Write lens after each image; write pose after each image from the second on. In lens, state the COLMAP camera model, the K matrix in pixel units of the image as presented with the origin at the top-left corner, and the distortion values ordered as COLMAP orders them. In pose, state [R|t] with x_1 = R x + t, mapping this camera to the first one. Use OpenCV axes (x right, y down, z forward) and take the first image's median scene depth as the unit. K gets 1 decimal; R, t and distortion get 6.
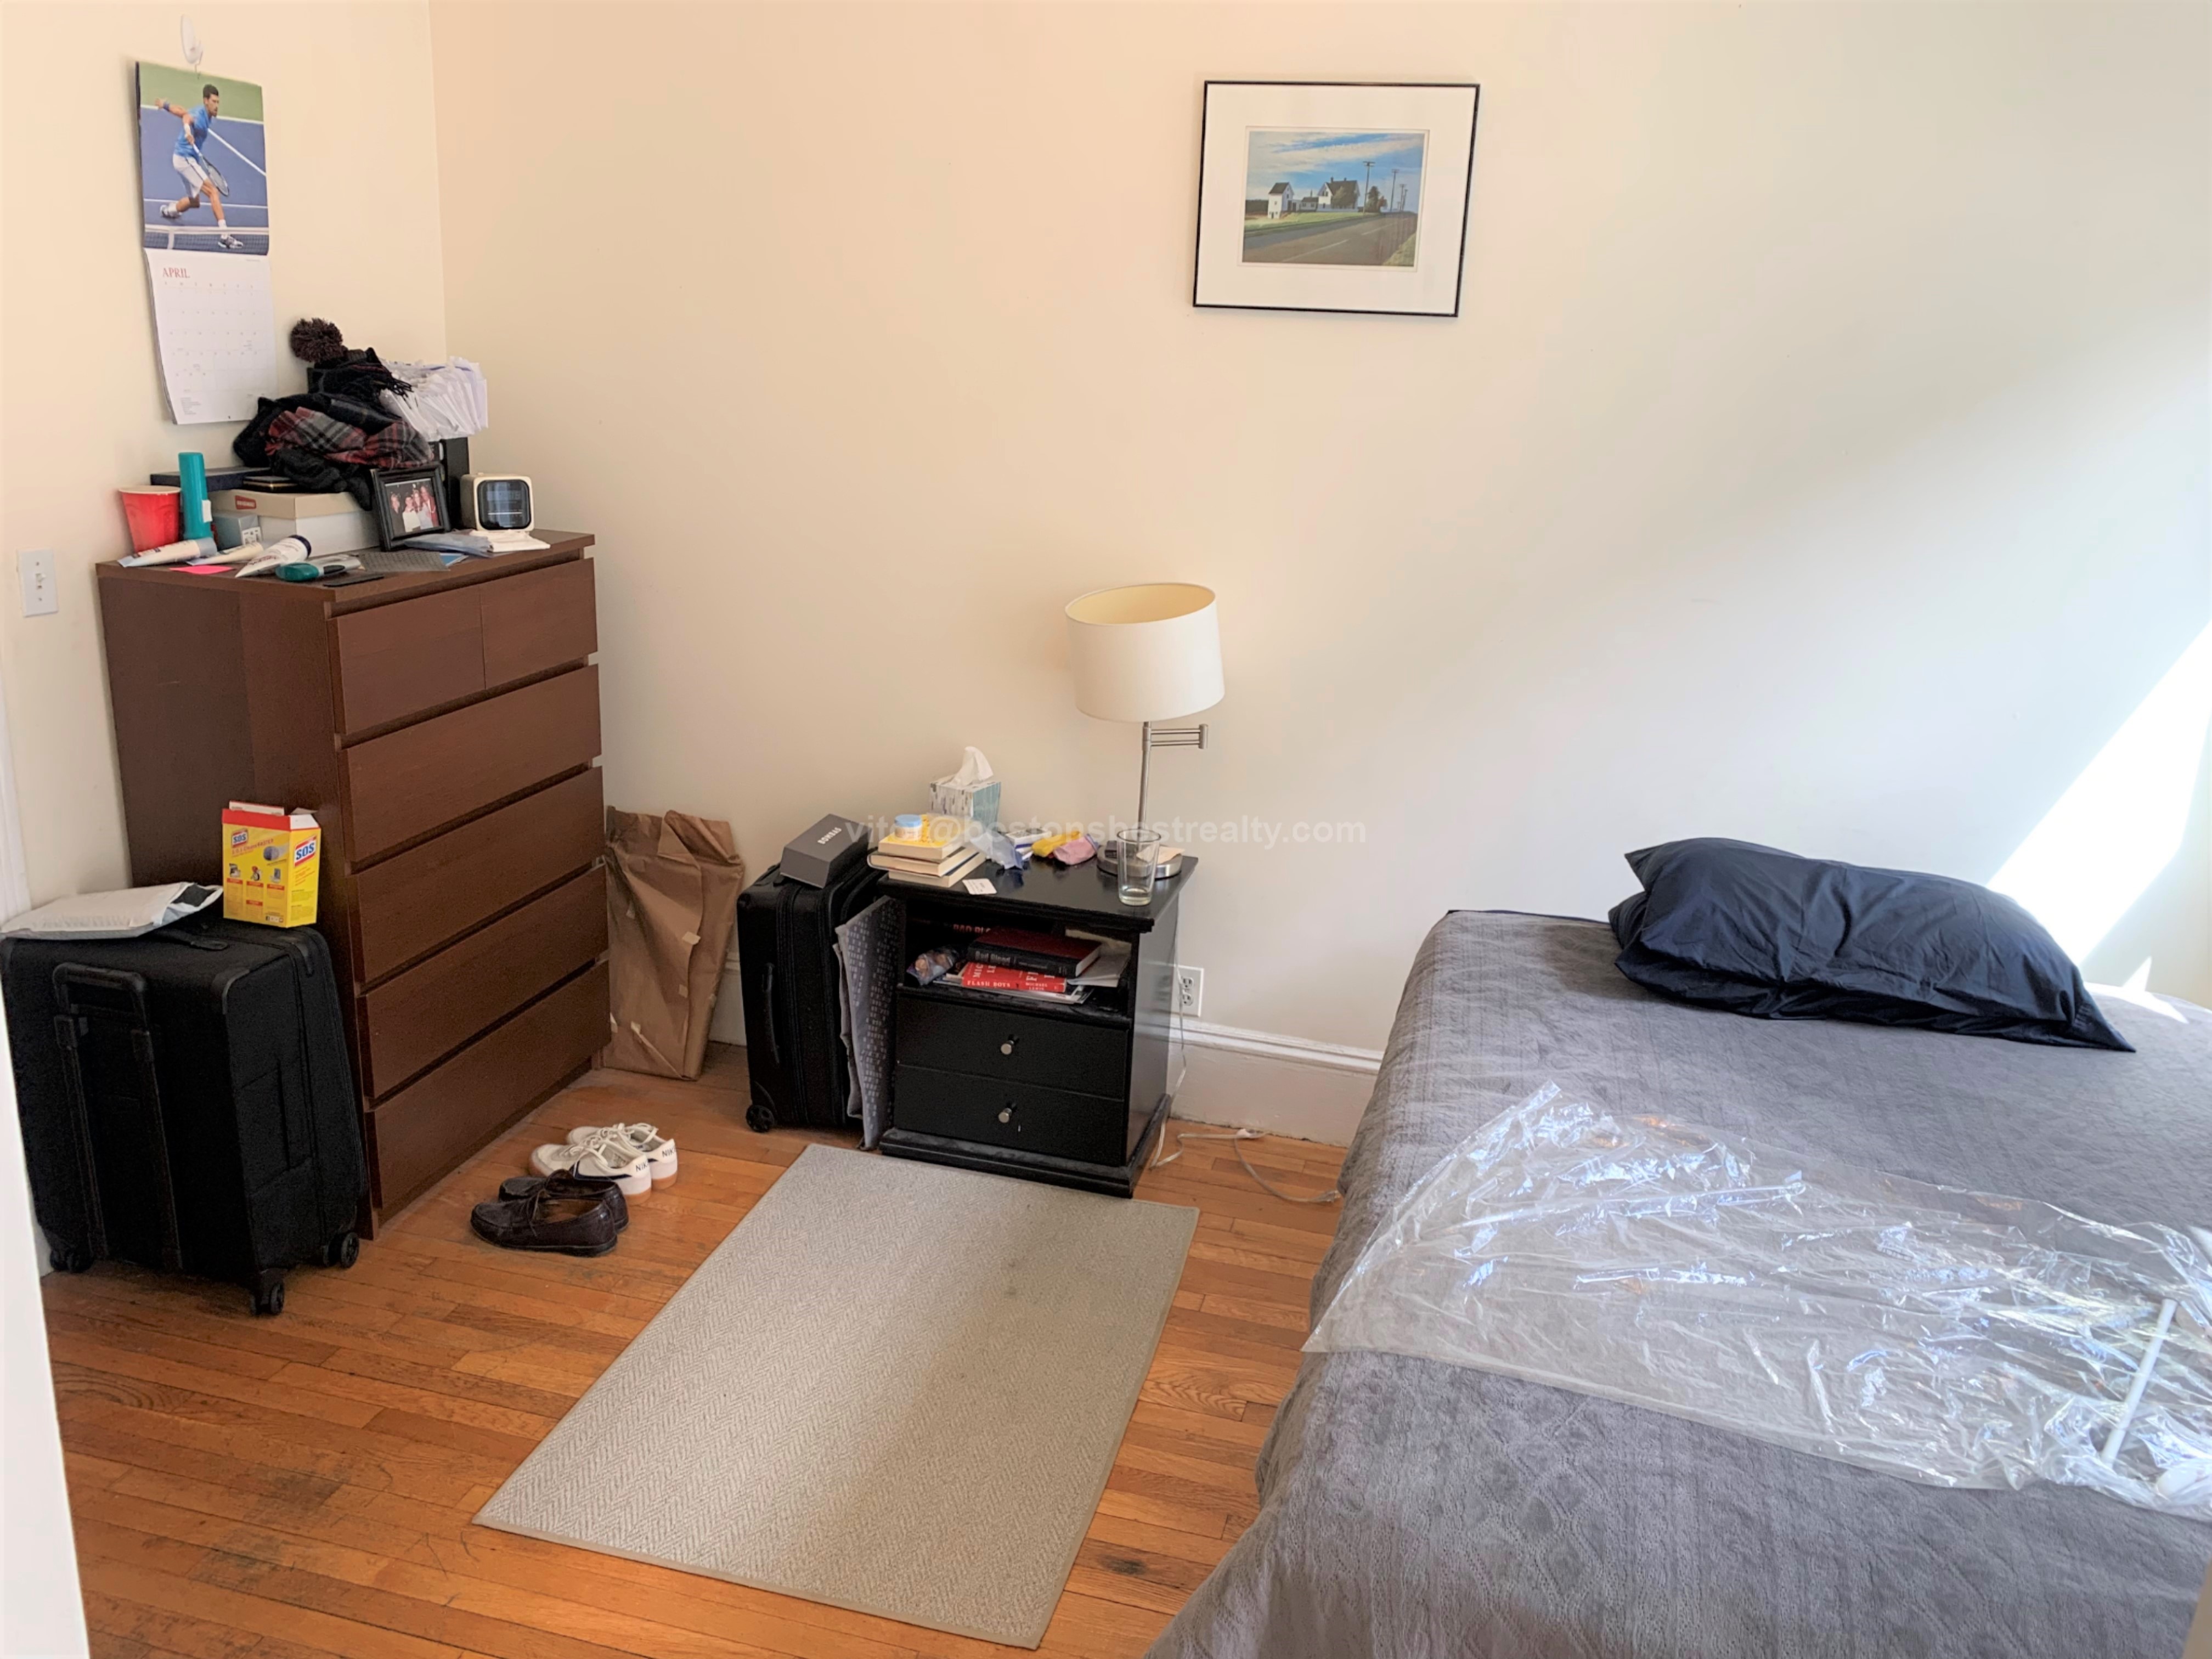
lens RADIAL K [[1710.9, 0, 1093.0], [0, 1710.9, 801.3], [0, 0, 1]] dist [0.056339, -0.052804]
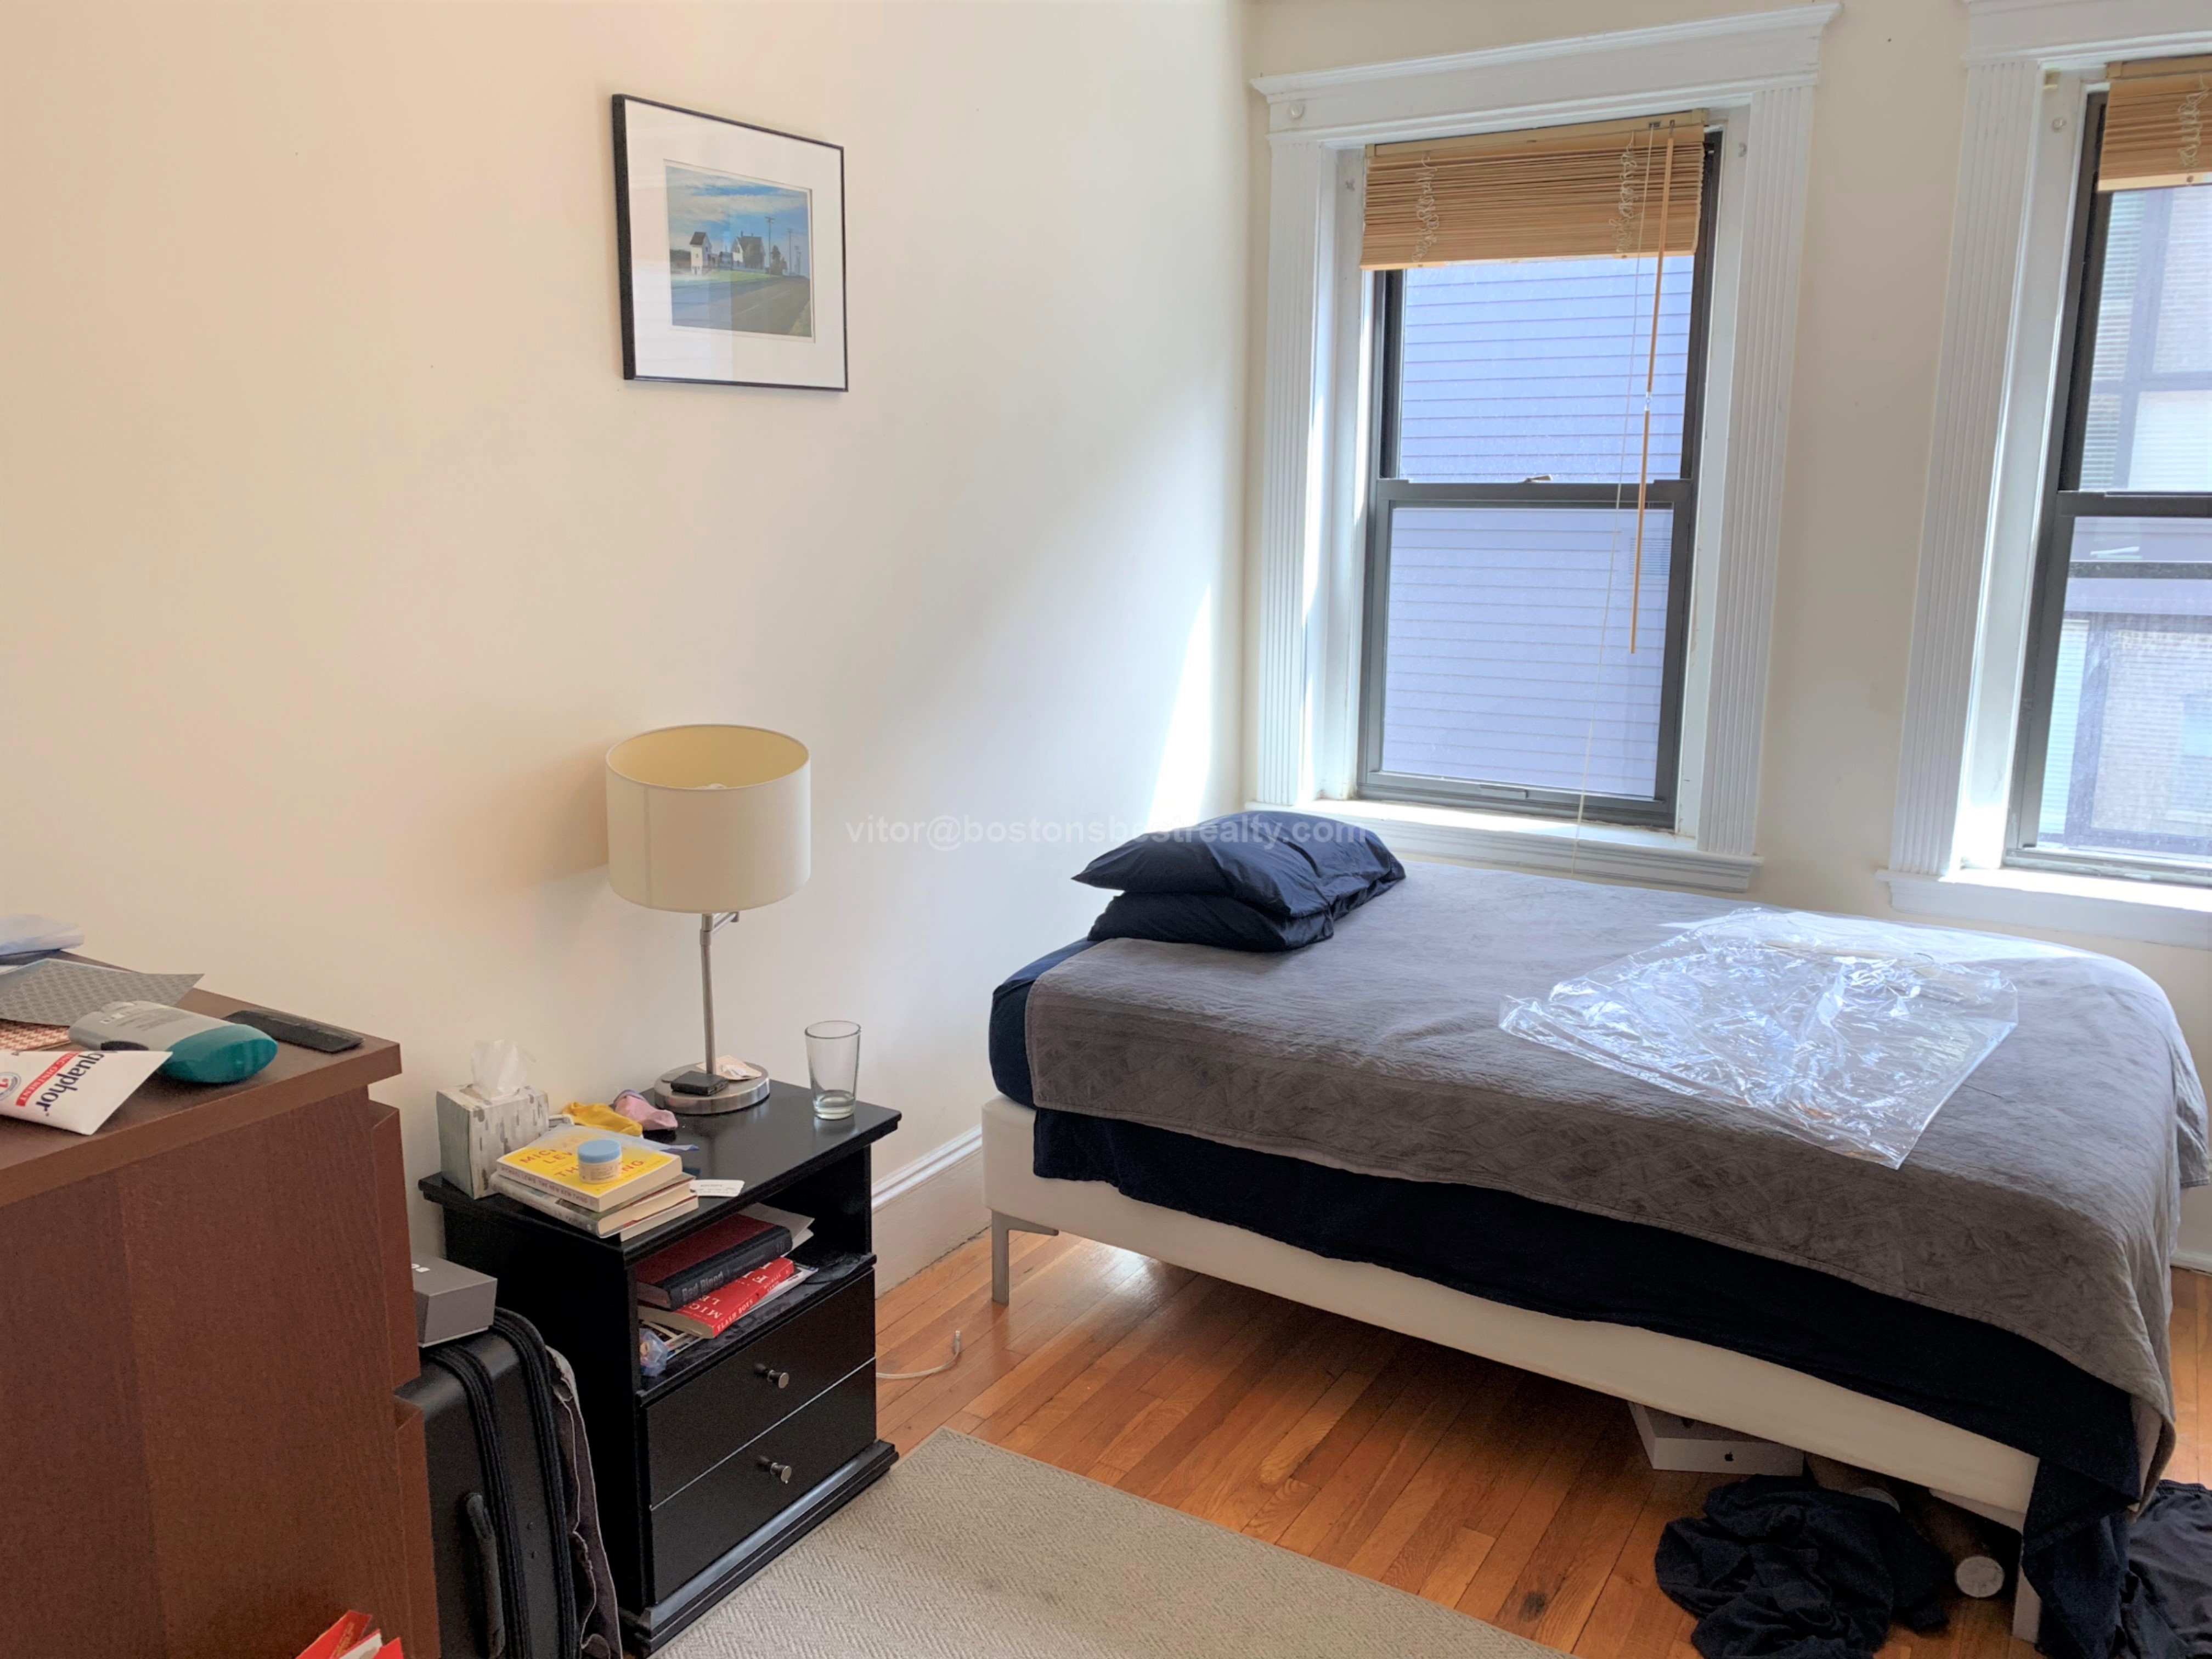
lens RADIAL K [[1710.9, 0, 1096.6], [0, 1710.9, 821.9], [0, 0, 1]] dist [0.056339, -0.052804]
pose [[0.279652, -0.238422, 0.930027, -0.697061], [0.281142, 0.946550, 0.158121, -0.173849], [-0.918016, 0.217251, 0.331735, 0.632287]]
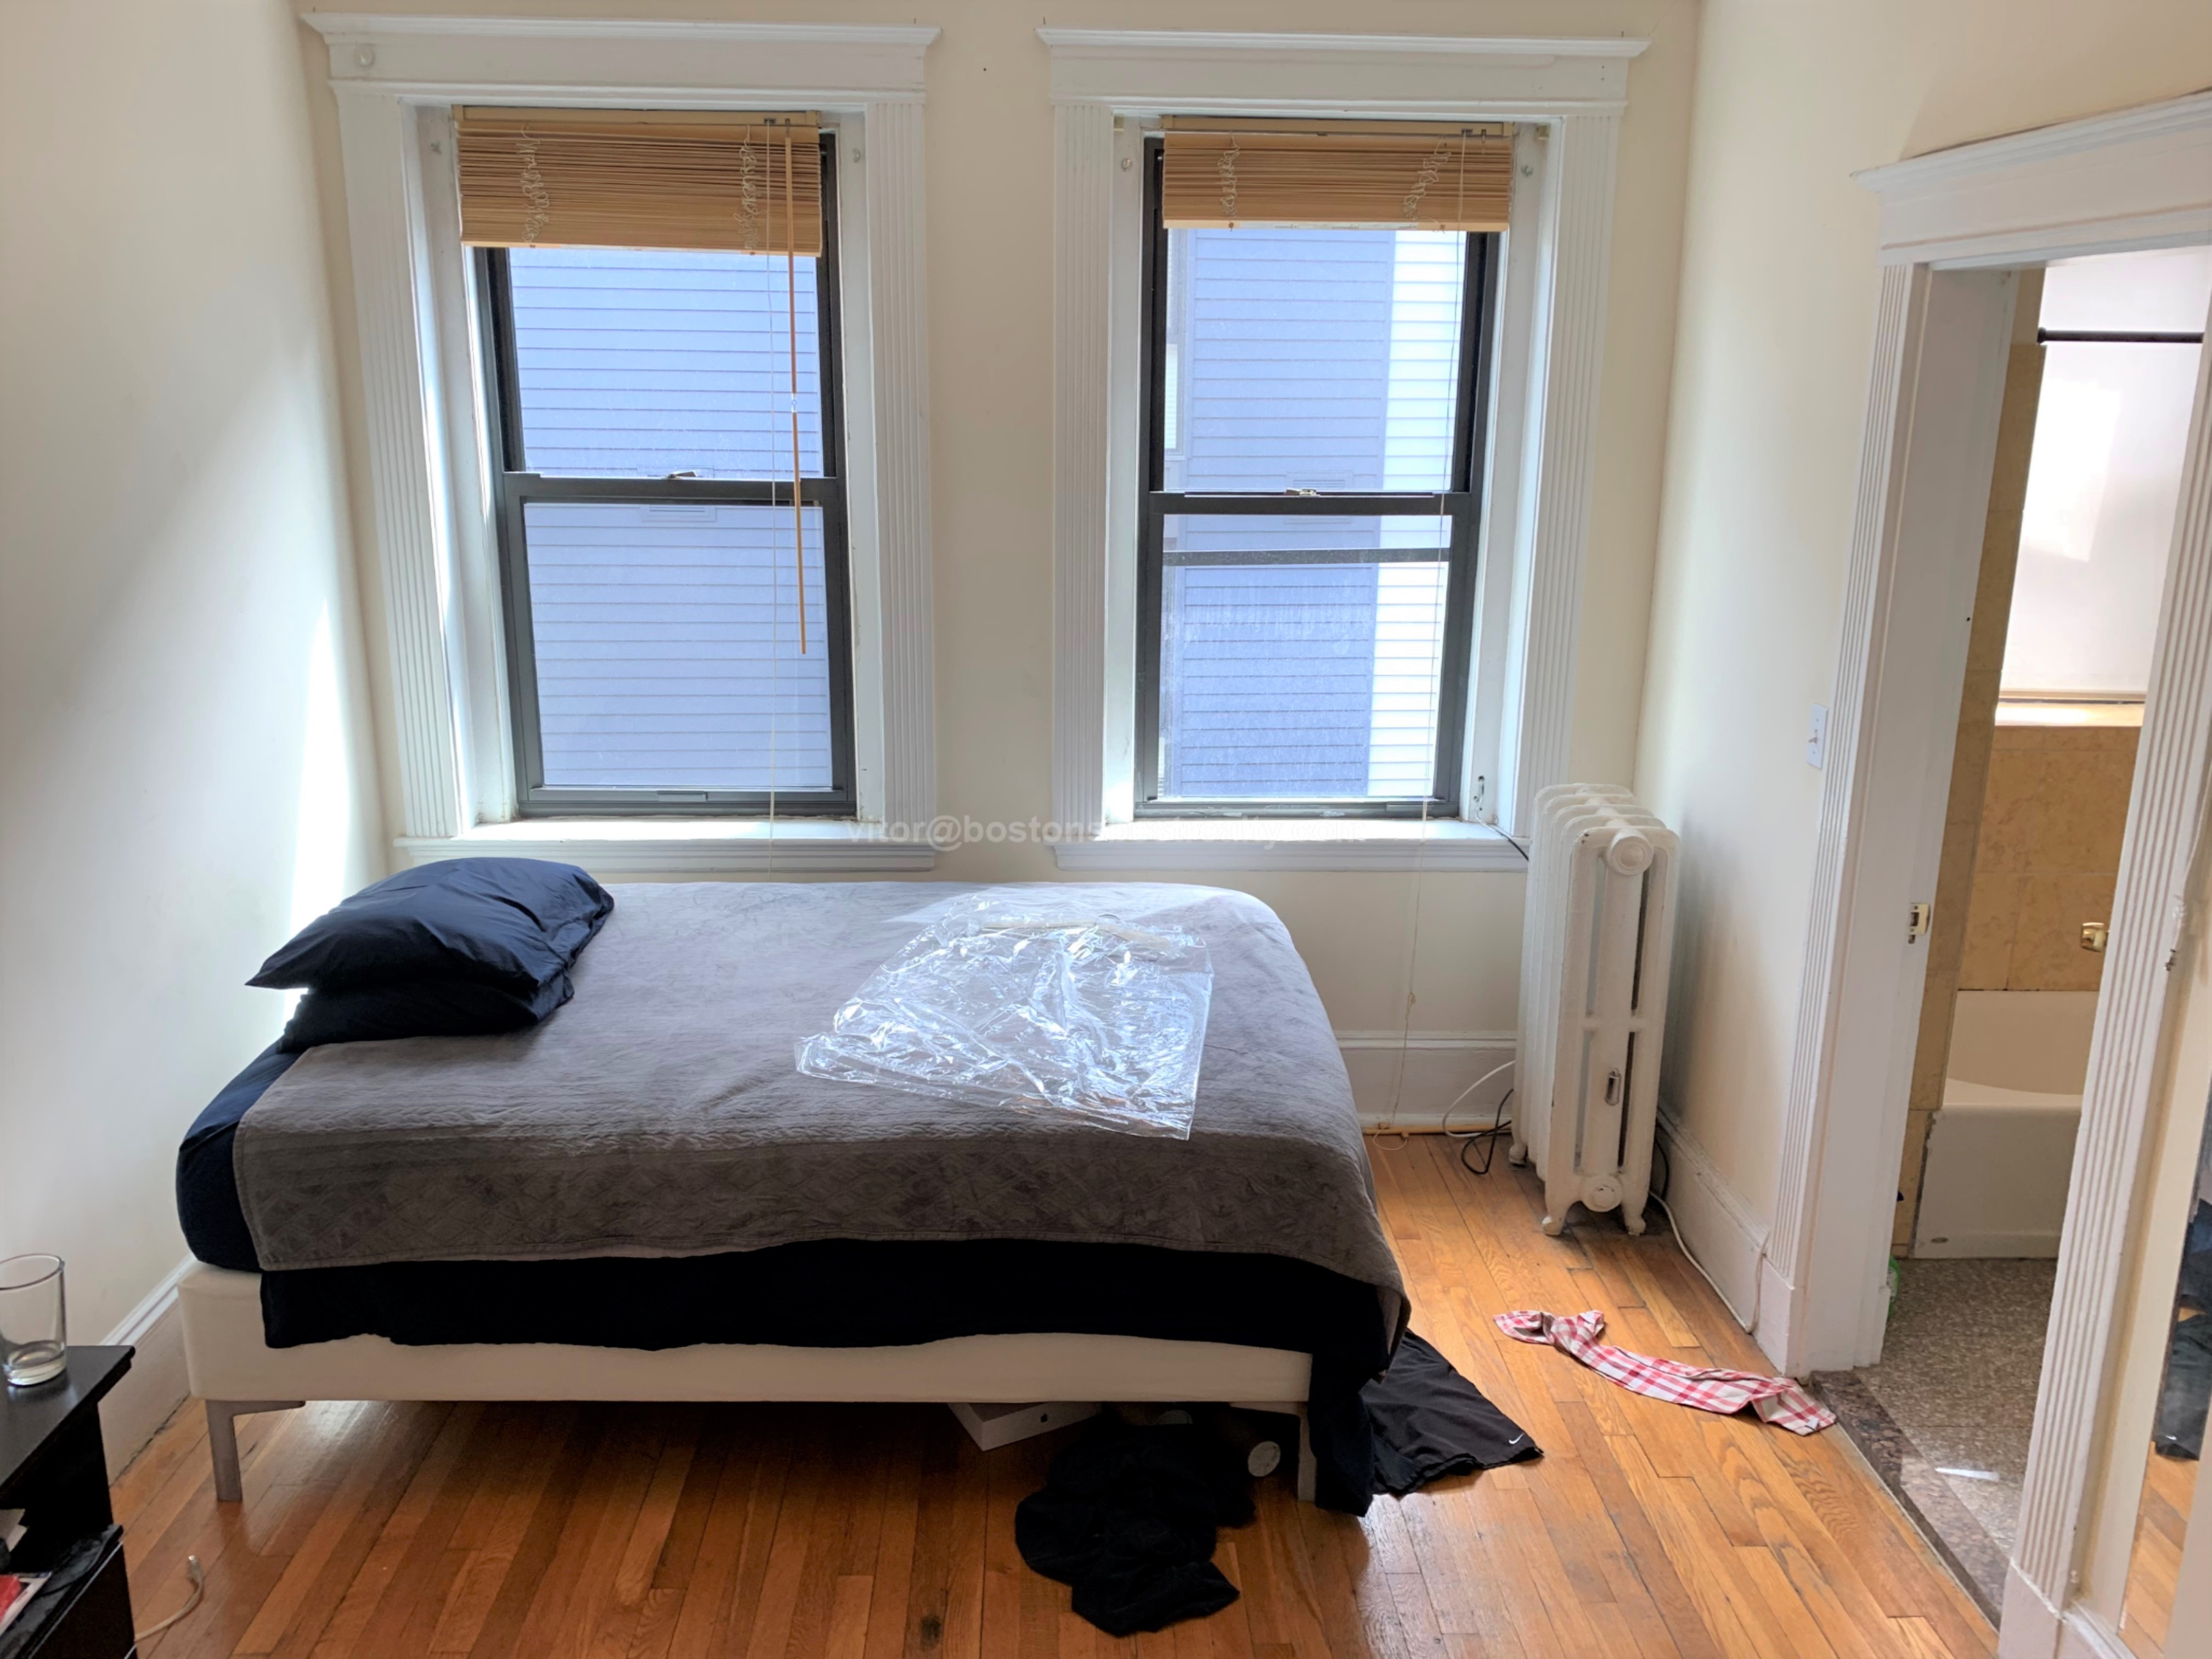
lens RADIAL K [[1710.9, 0, 1116.5], [0, 1710.9, 831.3], [0, 0, 1]] dist [0.056339, -0.052804]
pose [[-0.293499, -0.285032, 0.912478, -0.648926], [0.248422, 0.898981, 0.360721, -0.261959], [-0.923117, 0.332551, -0.193042, 0.739259]]
